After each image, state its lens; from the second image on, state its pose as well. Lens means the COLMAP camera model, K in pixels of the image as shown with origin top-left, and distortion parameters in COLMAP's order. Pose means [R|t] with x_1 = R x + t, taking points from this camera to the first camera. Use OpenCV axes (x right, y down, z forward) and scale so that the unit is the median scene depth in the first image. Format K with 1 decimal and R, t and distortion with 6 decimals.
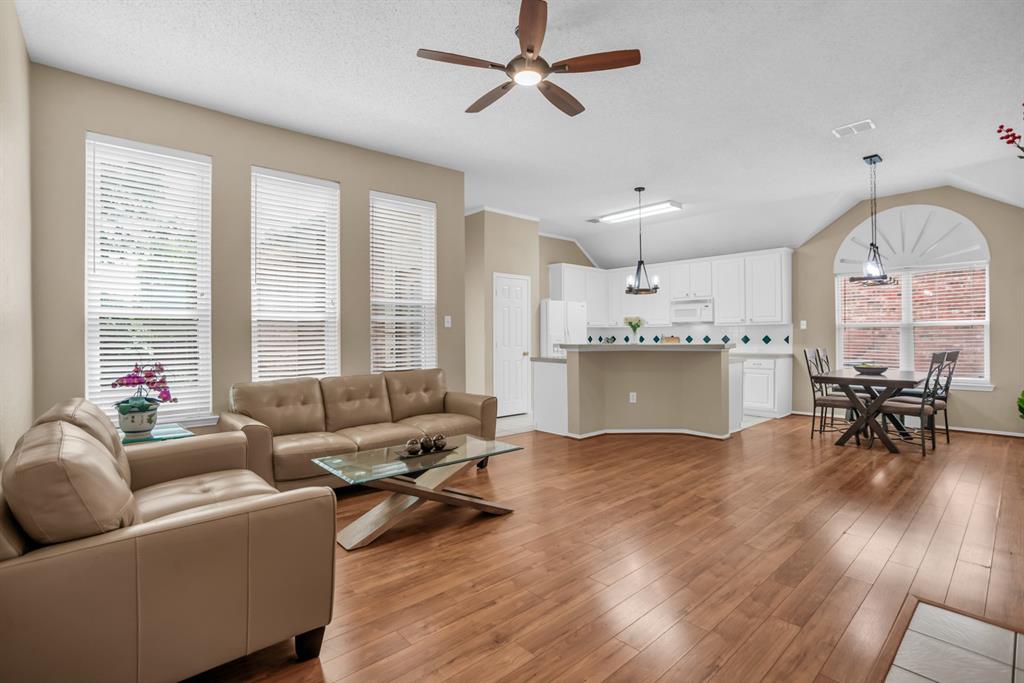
lens RADIAL K [[455.9, 0, 531.7], [0, 455.9, 330.3], [0, 0, 1]] dist [0.002583, 0.000596]
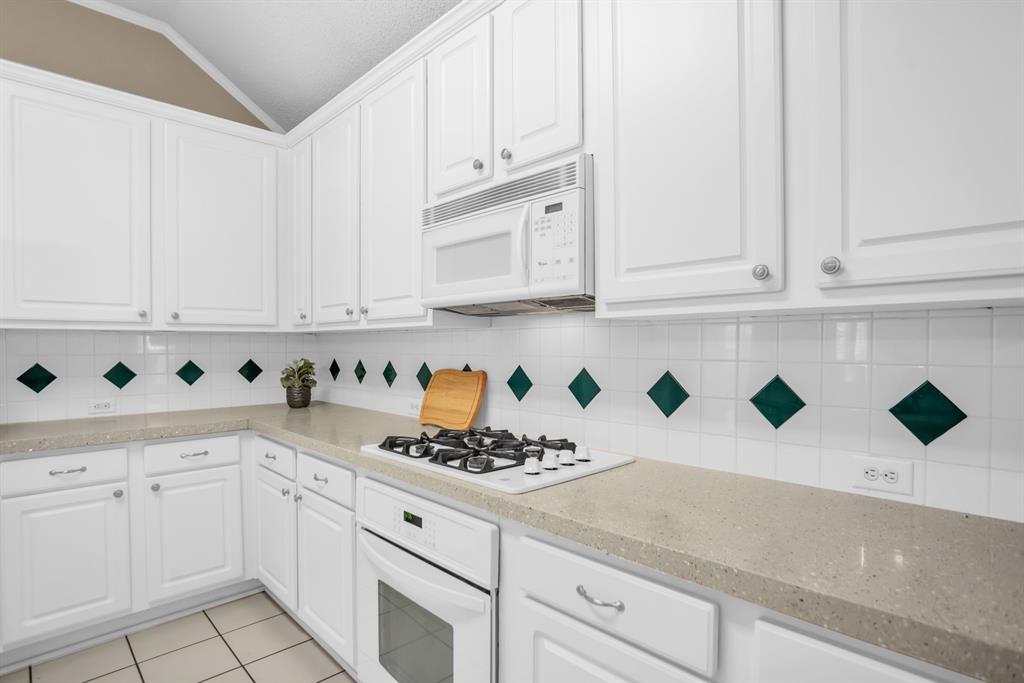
lens RADIAL K [[548.2, 0, 515.0], [0, 548.2, 348.8], [0, 0, 1]] dist [-0.002788, -0.000097]
pose [[0.999985, -0.002159, -0.005052, 0.439107], [0.002279, 0.999710, 0.023960, -0.004641], [0.004999, -0.023971, 0.999700, 0.937203]]
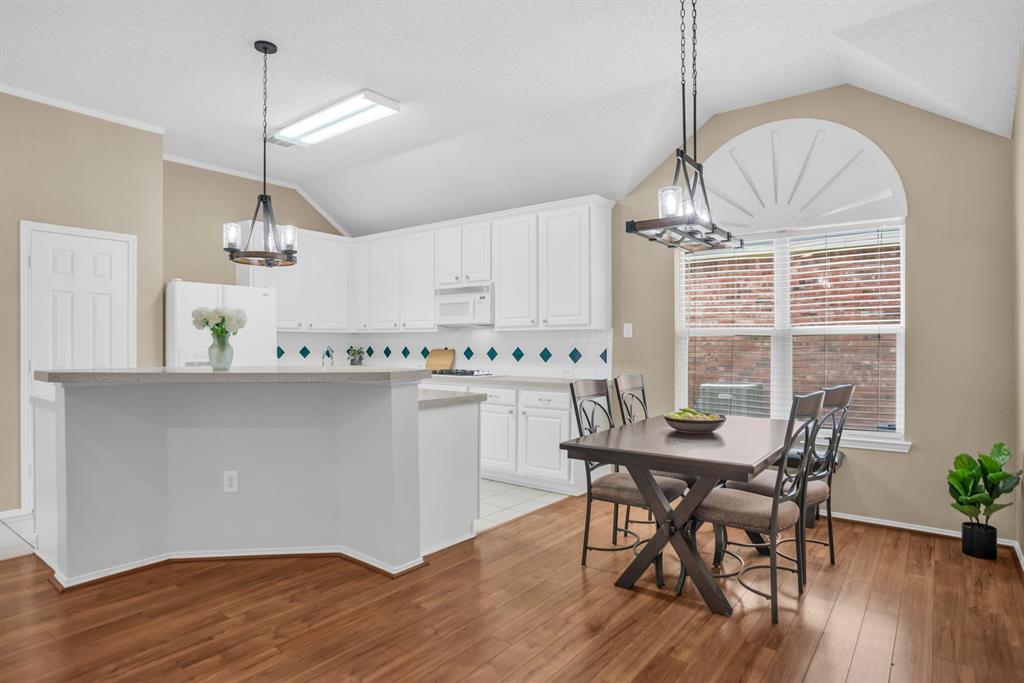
lens RADIAL K [[531.4, 0, 507.4], [0, 531.4, 338.9], [0, 0, 1]] dist [-0.015640, 0.000629]
pose [[0.990964, 0.004122, 0.134067, 0.384883], [-0.005084, 0.999964, 0.006832, -0.005478], [-0.134034, -0.007452, 0.990949, 0.381906]]
